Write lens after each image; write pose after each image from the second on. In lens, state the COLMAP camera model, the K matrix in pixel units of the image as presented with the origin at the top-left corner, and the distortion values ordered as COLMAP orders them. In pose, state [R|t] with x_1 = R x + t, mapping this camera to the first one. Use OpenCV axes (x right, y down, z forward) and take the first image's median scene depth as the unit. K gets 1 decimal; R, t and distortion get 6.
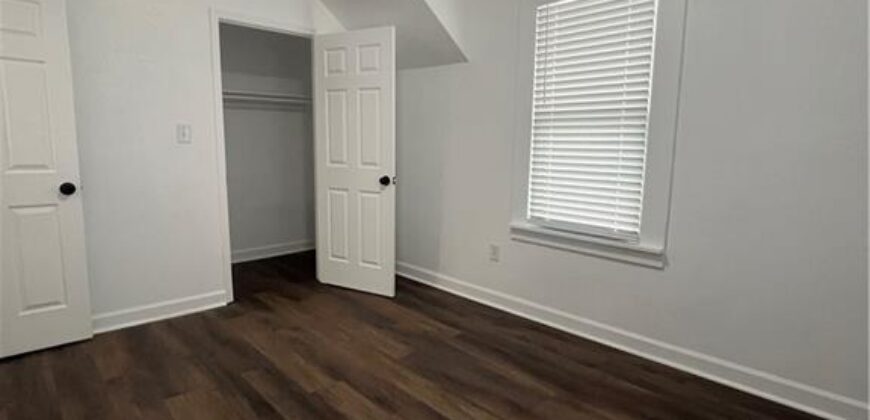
lens RADIAL K [[469.5, 0, 437.6], [0, 469.5, 210.5], [0, 0, 1]] dist [0.000865, 0.000657]
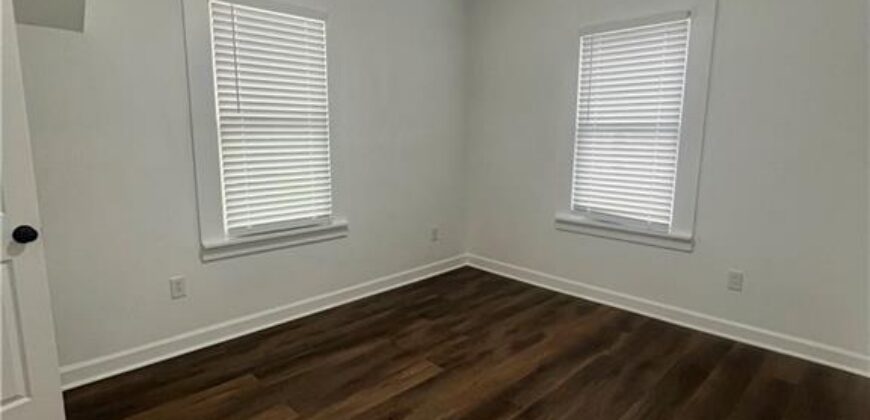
lens RADIAL K [[469.5, 0, 437.6], [0, 469.5, 210.5], [0, 0, 1]] dist [0.000865, 0.000657]
pose [[-0.040664, -0.179844, 0.982854, -0.843127], [0.141862, 0.972664, 0.183849, -0.157722], [-0.989051, 0.146906, -0.014040, 0.705214]]
